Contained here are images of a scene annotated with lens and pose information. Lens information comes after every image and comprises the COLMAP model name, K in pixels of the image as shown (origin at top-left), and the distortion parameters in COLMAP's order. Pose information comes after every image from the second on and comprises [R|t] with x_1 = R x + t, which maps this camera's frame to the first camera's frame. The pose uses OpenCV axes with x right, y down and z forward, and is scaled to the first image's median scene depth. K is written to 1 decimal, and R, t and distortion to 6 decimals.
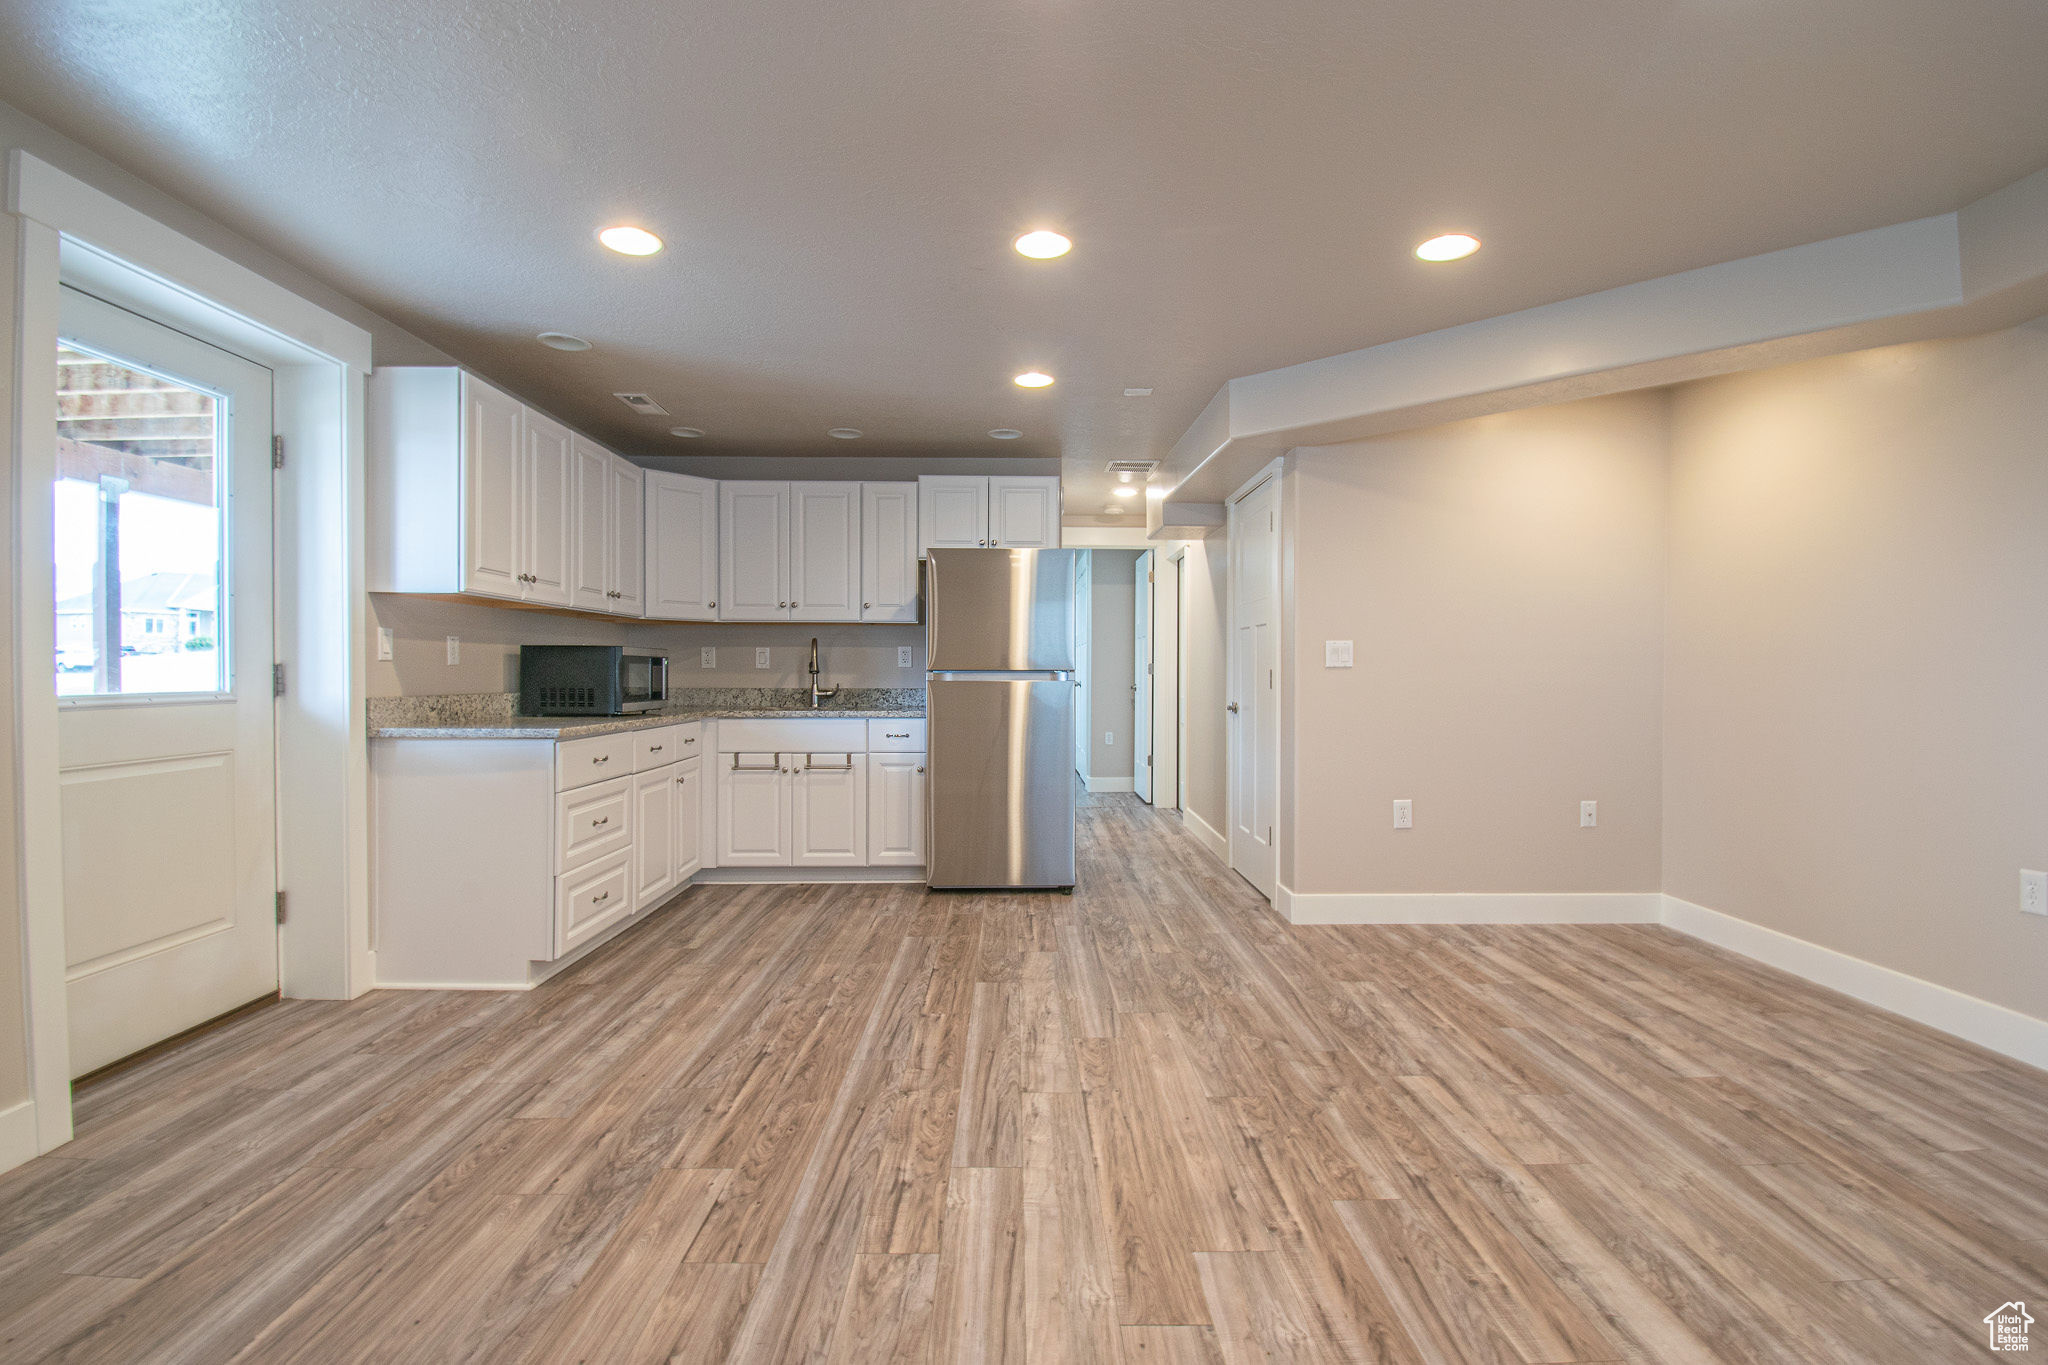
lens RADIAL K [[932.7, 0, 1023.9], [0, 932.7, 686.1], [0, 0, 1]] dist [0.019441, -0.026771]
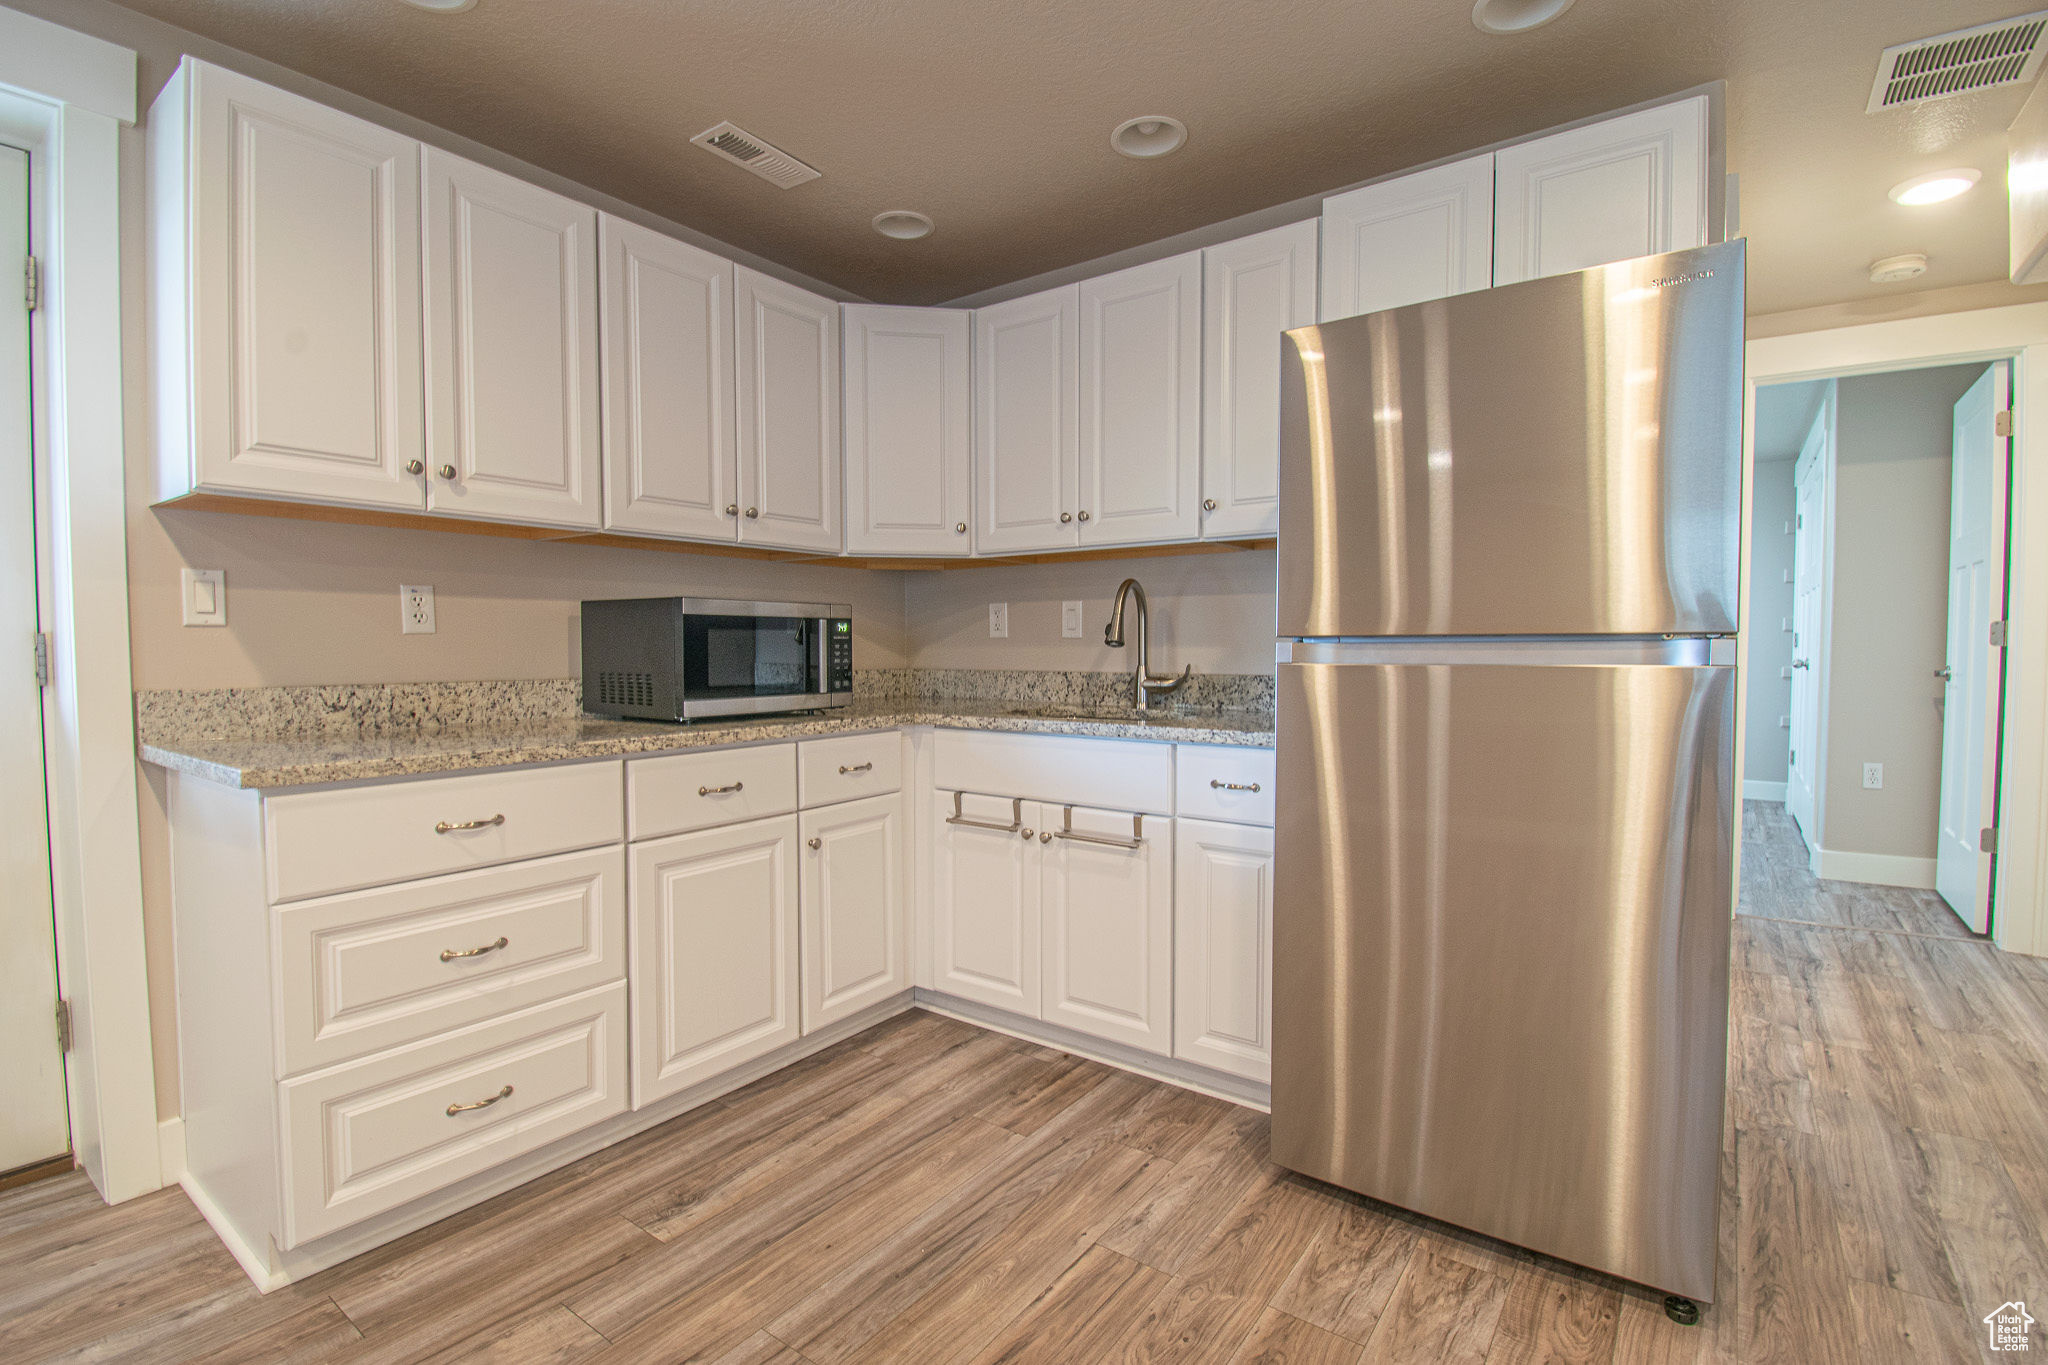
lens RADIAL K [[932.7, 0, 1023.9], [0, 932.7, 686.1], [0, 0, 1]] dist [0.019441, -0.026771]
pose [[0.796677, 0.022592, -0.603982, 0.059672], [-0.004850, 0.999508, 0.030989, -0.008573], [0.604385, -0.021759, 0.796395, 0.682332]]
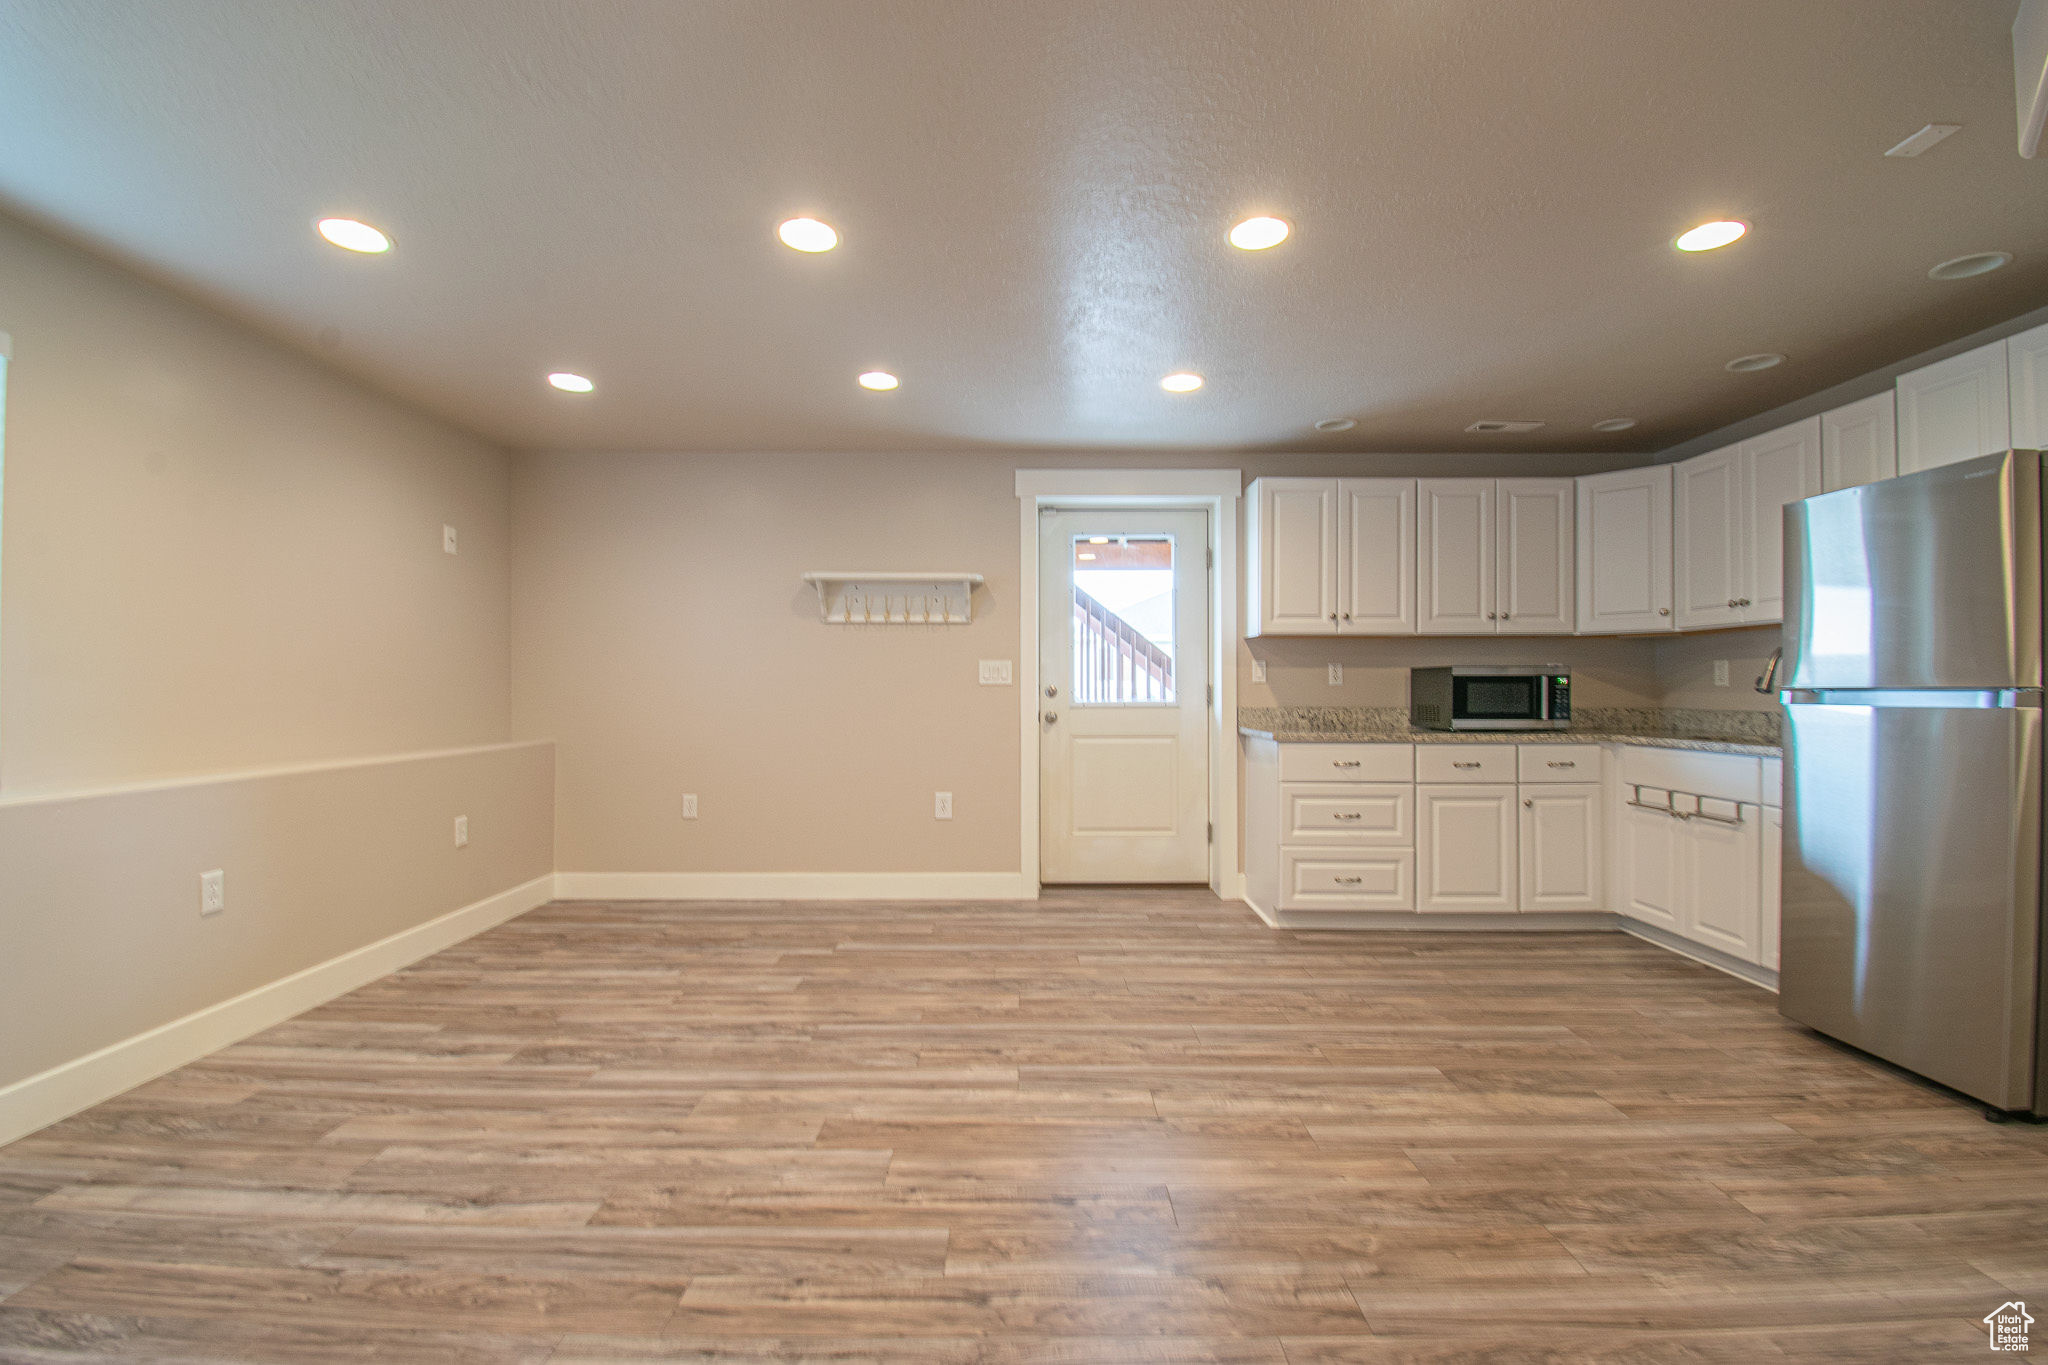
lens RADIAL K [[907.5, 0, 1015.4], [0, 907.5, 684.2], [0, 0, 1]] dist [0.020431, -0.029673]
pose [[-0.030101, -0.007535, -0.999518, 0.624290], [-0.015084, 0.999861, -0.007083, -0.007675], [0.999433, 0.014864, -0.030210, 0.529140]]
